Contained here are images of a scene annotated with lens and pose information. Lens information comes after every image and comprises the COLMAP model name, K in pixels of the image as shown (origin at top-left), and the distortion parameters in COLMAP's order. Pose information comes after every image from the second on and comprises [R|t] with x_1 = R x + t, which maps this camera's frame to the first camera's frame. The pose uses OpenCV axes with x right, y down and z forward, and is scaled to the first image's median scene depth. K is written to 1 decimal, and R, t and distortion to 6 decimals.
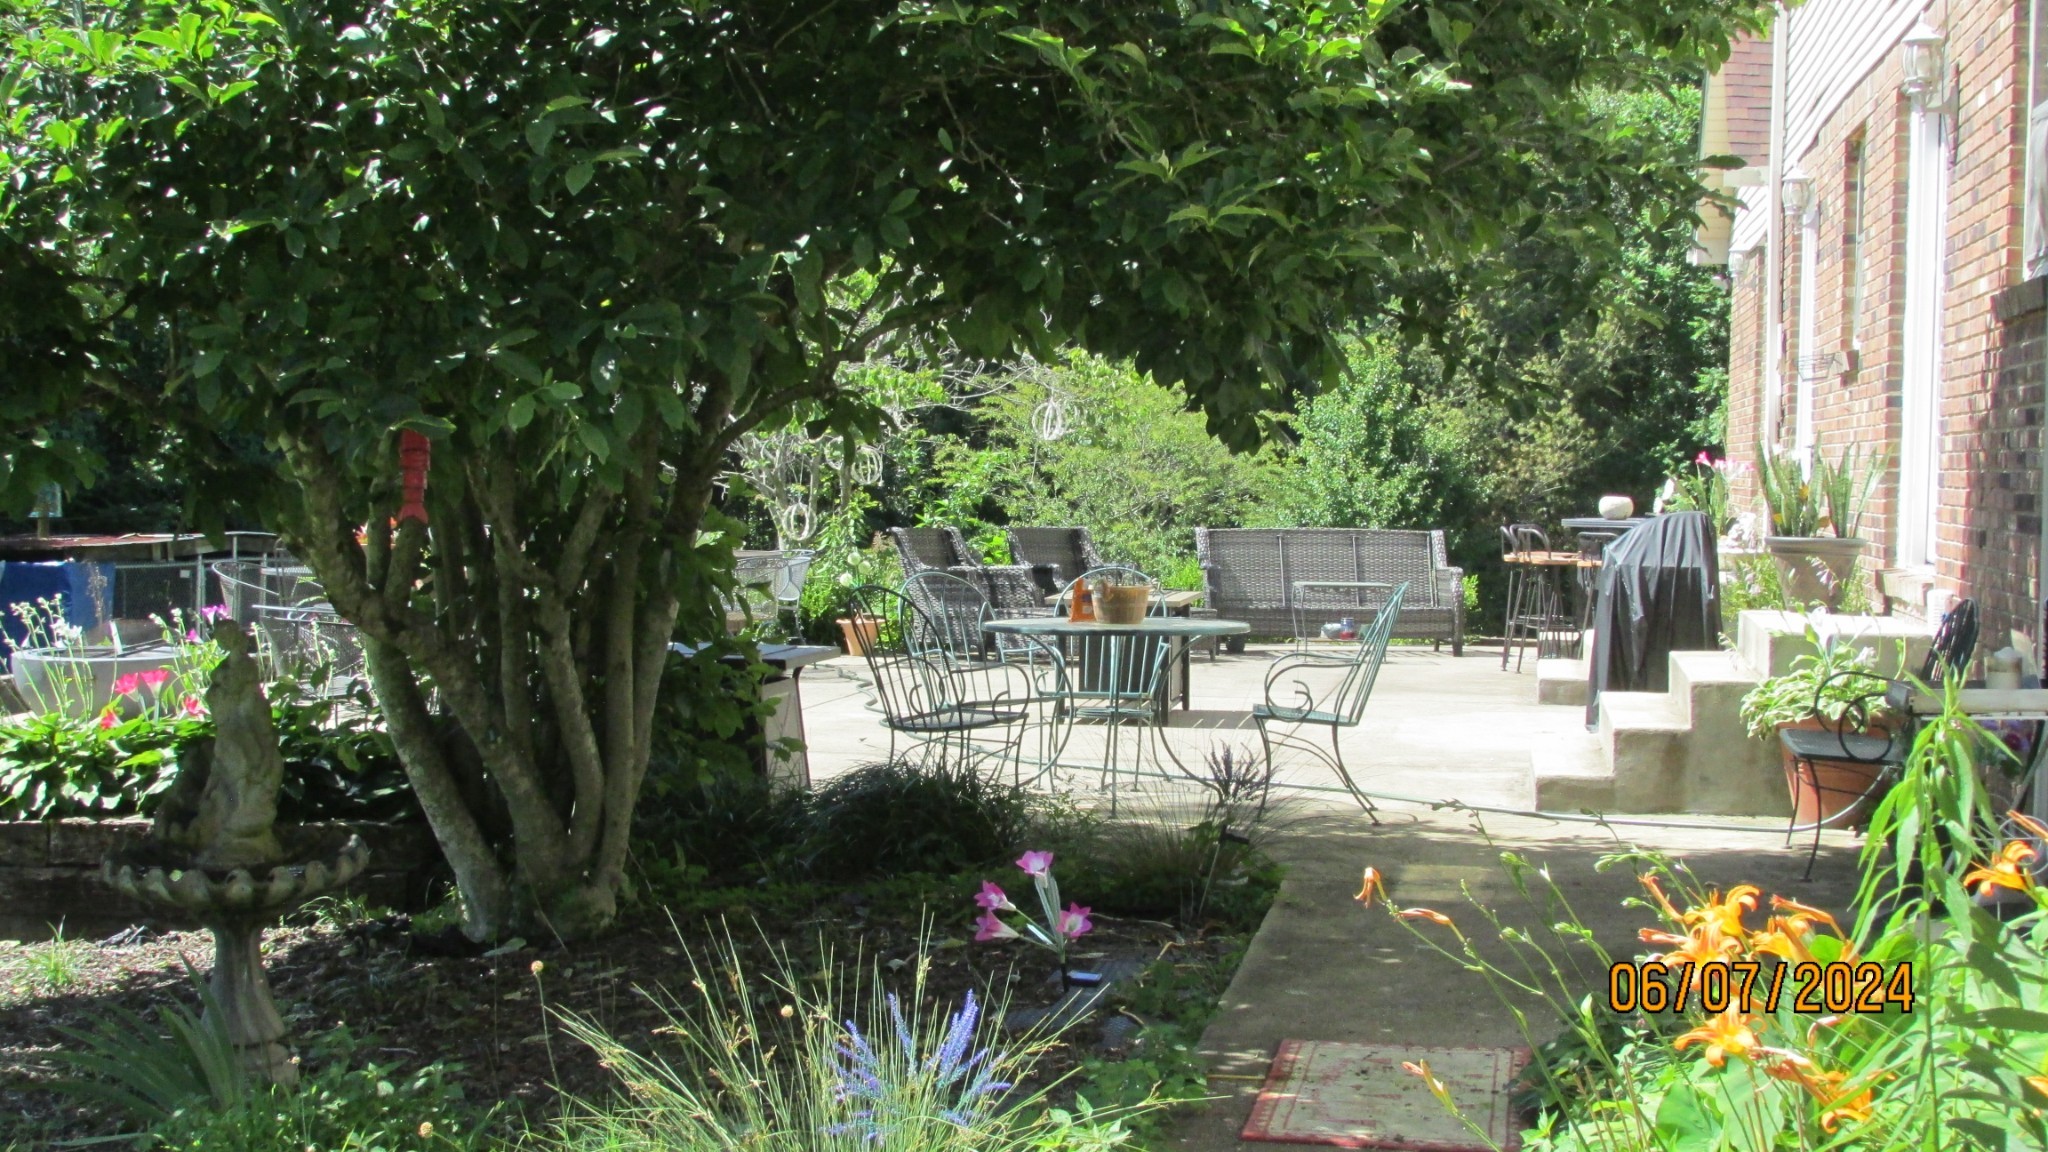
lens RADIAL K [[2098.9, 0, 1024.0], [0, 2098.9, 576.0], [0, 0, 1]] dist [-0.121575, 0.031029]
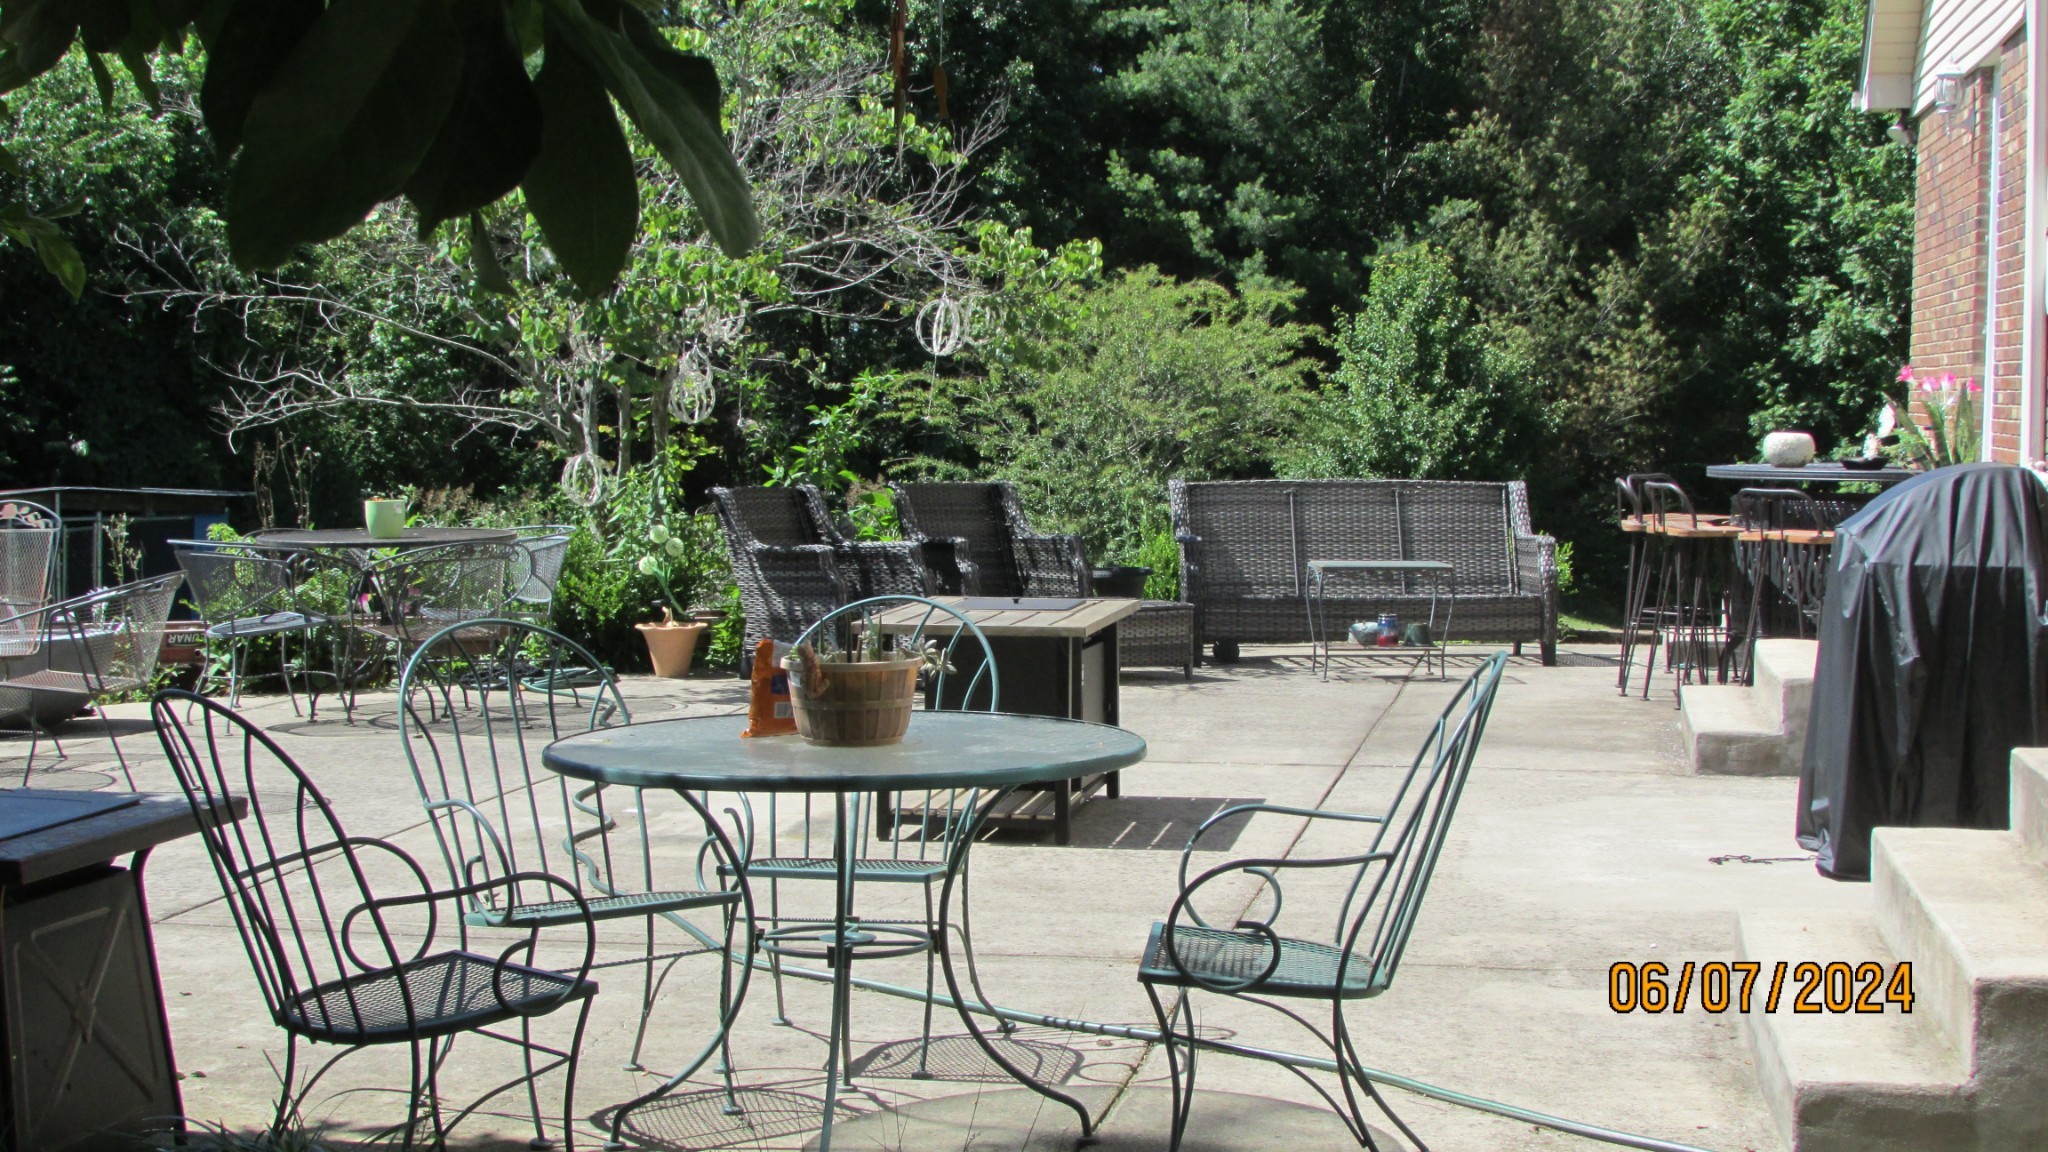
lens RADIAL K [[2098.9, 0, 1024.0], [0, 2098.9, 576.0], [0, 0, 1]] dist [-0.121575, 0.031029]
pose [[0.999661, -0.008580, -0.024570, 0.021834], [0.009374, 0.999430, 0.032417, -0.006230], [0.024278, -0.032636, 0.999172, 0.130791]]
